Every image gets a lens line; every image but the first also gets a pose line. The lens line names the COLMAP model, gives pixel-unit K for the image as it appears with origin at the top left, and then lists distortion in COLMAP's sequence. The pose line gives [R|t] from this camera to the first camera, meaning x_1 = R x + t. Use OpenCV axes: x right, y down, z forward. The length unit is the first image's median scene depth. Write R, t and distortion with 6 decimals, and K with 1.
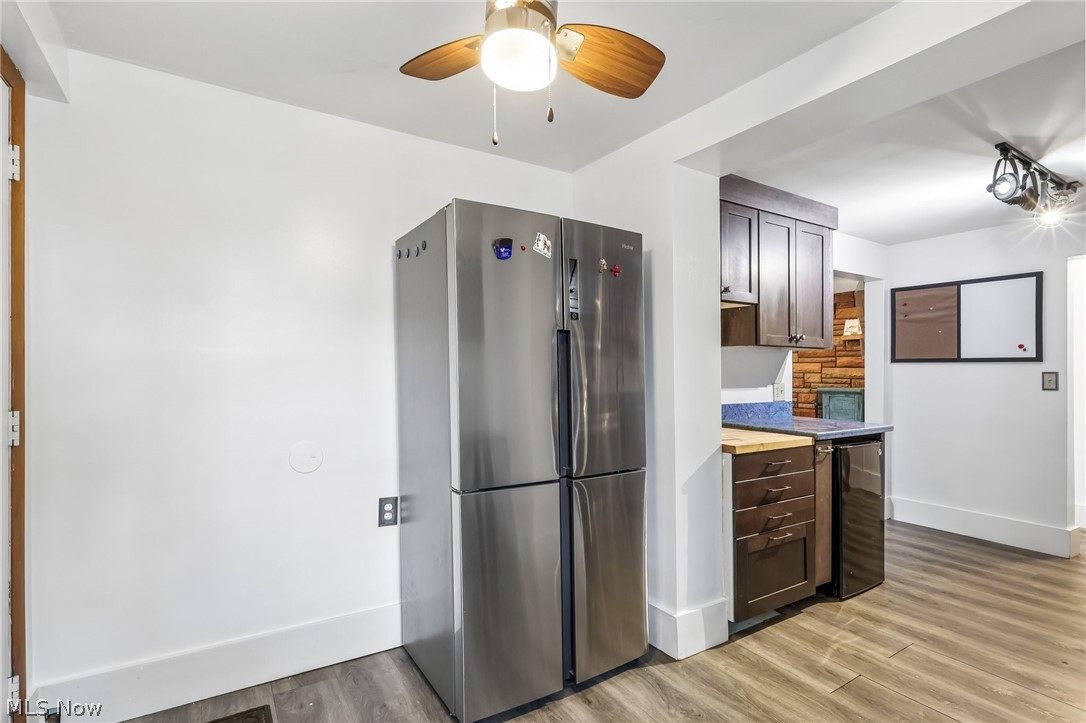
lens RADIAL K [[514.0, 0, 541.5], [0, 514.0, 364.3], [0, 0, 1]] dist [-0.000141, 0.000456]
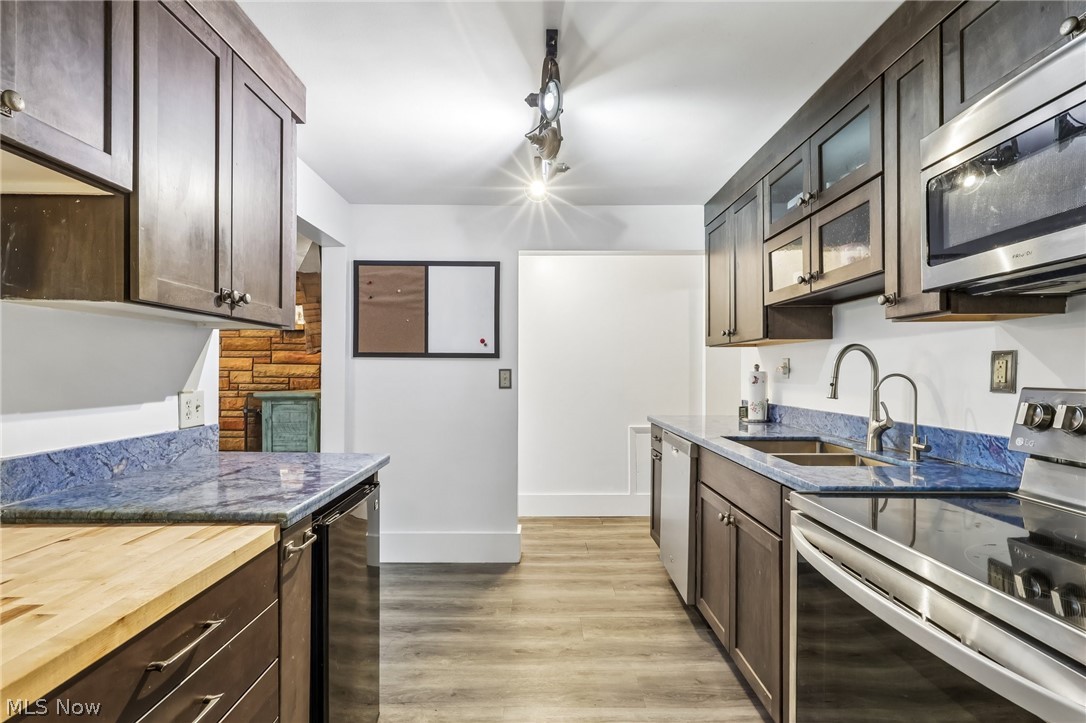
lens RADIAL K [[523.2, 0, 541.6], [0, 523.2, 366.0], [0, 0, 1]] dist [-0.000114, 0.000435]
pose [[0.524670, 0.004077, 0.851296, 0.200420], [-0.011402, 0.999932, 0.002238, 0.006365], [-0.851229, -0.010881, 0.524681, 0.428961]]
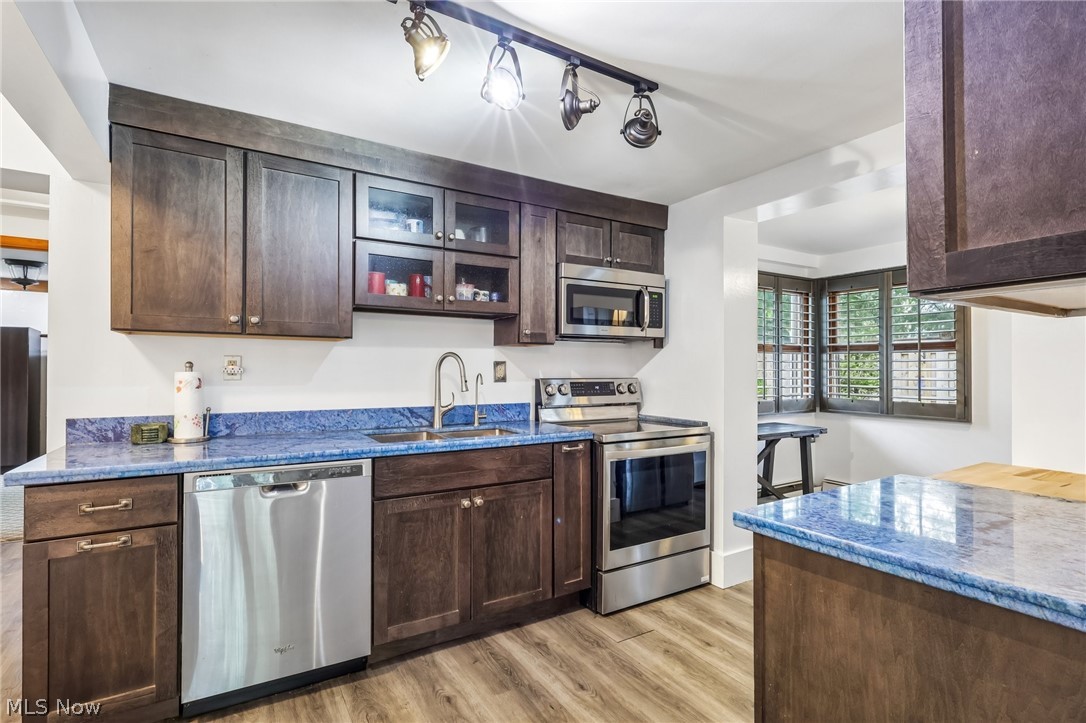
lens RADIAL K [[507.0, 0, 536.2], [0, 507.0, 364.0], [0, 0, 1]] dist [-0.012121, 0.000351]
pose [[-0.999901, -0.006772, 0.012330, 0.696921], [-0.007071, 0.999678, -0.024385, 0.015469], [-0.012161, -0.024470, -0.999627, 1.167700]]
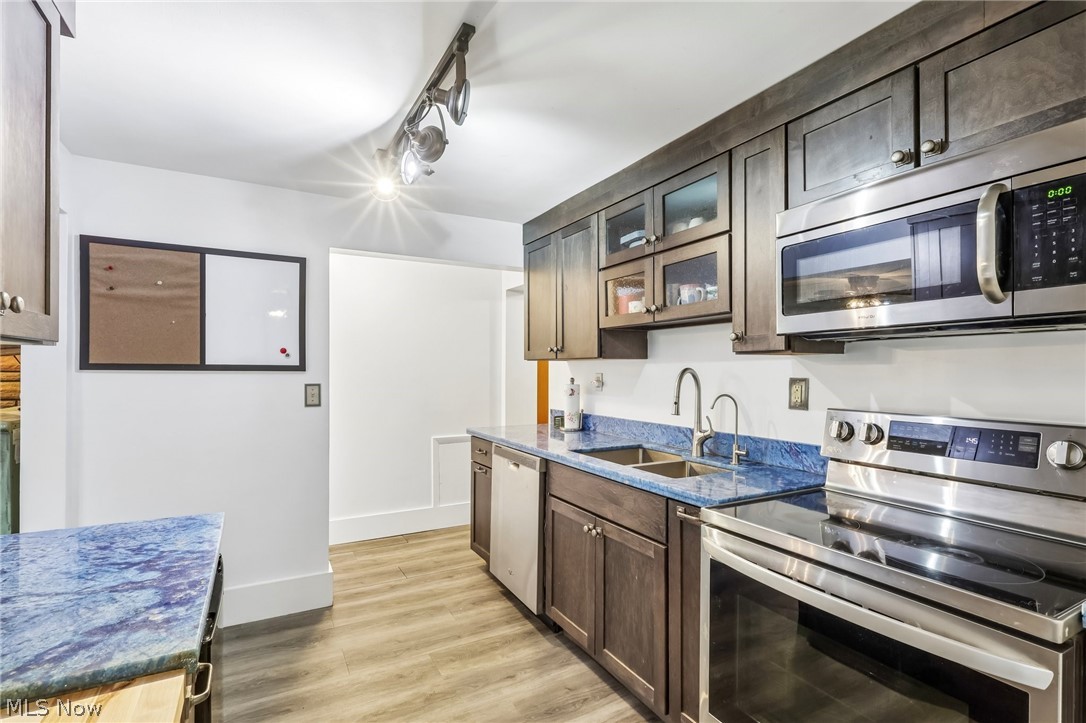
lens RADIAL K [[514.7, 0, 548.2], [0, 514.7, 367.0], [0, 0, 1]] dist [-0.001861, 0.000406]
pose [[0.047708, 0.000131, 0.998861, 0.190760], [-0.015939, 0.999873, 0.000630, -0.017534], [-0.998734, -0.015951, 0.047704, 0.578291]]
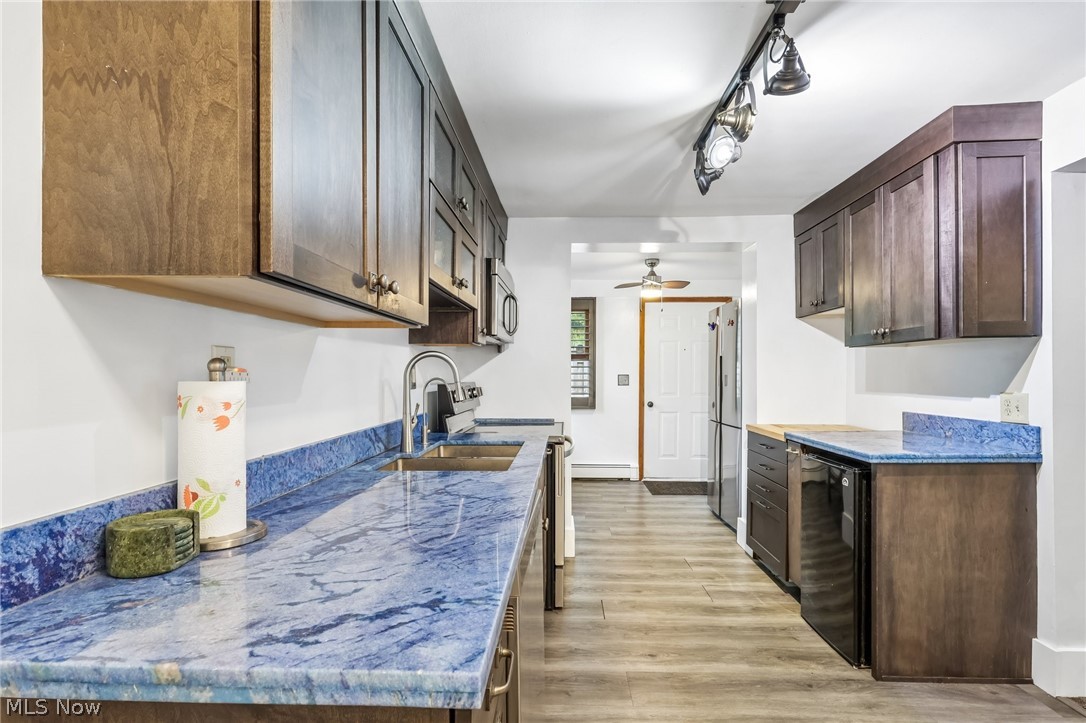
lens RADIAL K [[515.2, 0, 545.2], [0, 515.2, 374.6], [0, 0, 1]] dist [-0.007282, 0.000672]
pose [[-0.562827, -0.001682, -0.826573, 1.233349], [0.012301, 0.999870, -0.010411, 0.014725], [0.826483, -0.016027, -0.562733, 0.868178]]
